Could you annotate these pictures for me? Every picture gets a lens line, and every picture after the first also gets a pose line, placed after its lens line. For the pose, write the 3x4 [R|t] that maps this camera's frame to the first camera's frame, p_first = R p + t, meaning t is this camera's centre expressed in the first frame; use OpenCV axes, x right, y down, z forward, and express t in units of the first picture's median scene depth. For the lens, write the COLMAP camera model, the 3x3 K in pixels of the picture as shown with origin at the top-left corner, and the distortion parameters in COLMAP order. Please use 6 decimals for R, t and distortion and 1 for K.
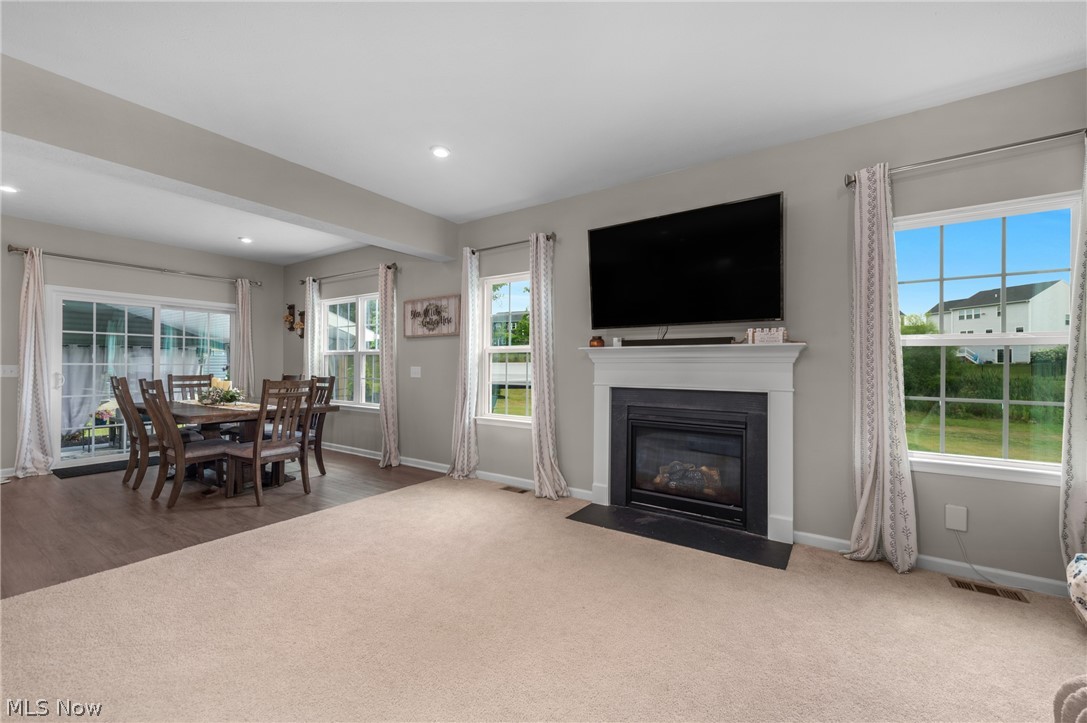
lens RADIAL K [[428.8, 0, 555.0], [0, 428.8, 363.2], [0, 0, 1]] dist [0.011418, -0.002944]
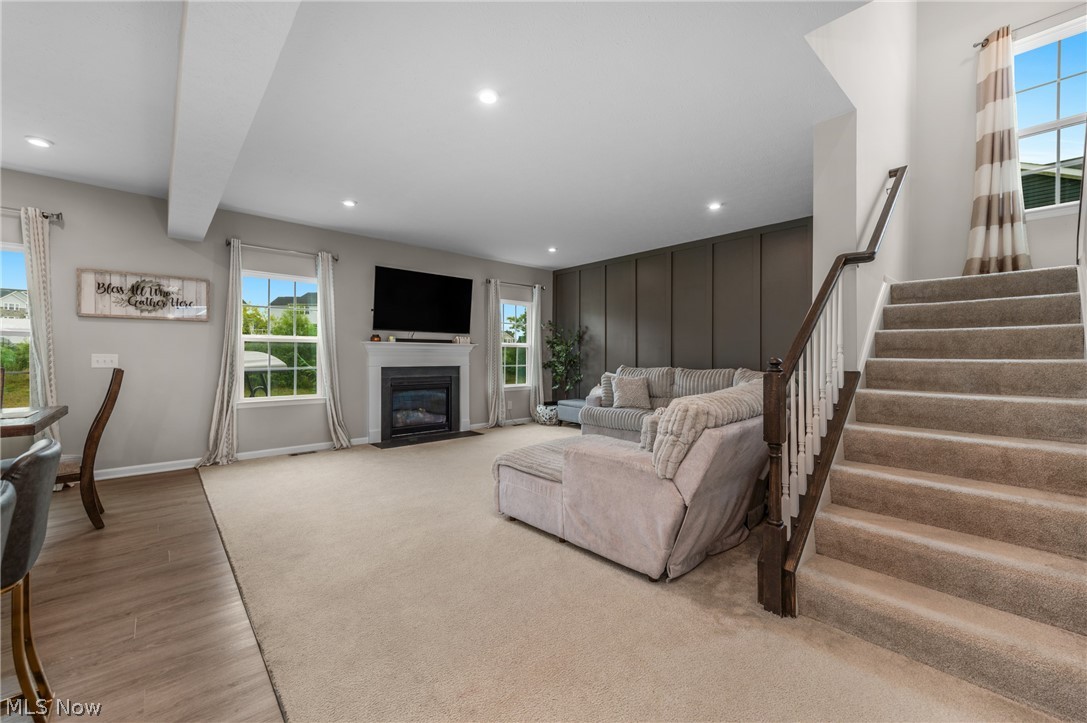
lens RADIAL K [[428.8, 0, 553.4], [0, 428.8, 352.2], [0, 0, 1]] dist [0.011418, -0.002944]
pose [[0.261479, 0.004427, 0.965199, -0.995474], [-0.011461, 0.999933, -0.001481, -0.003081], [-0.965141, -0.010675, 0.261512, -0.021738]]
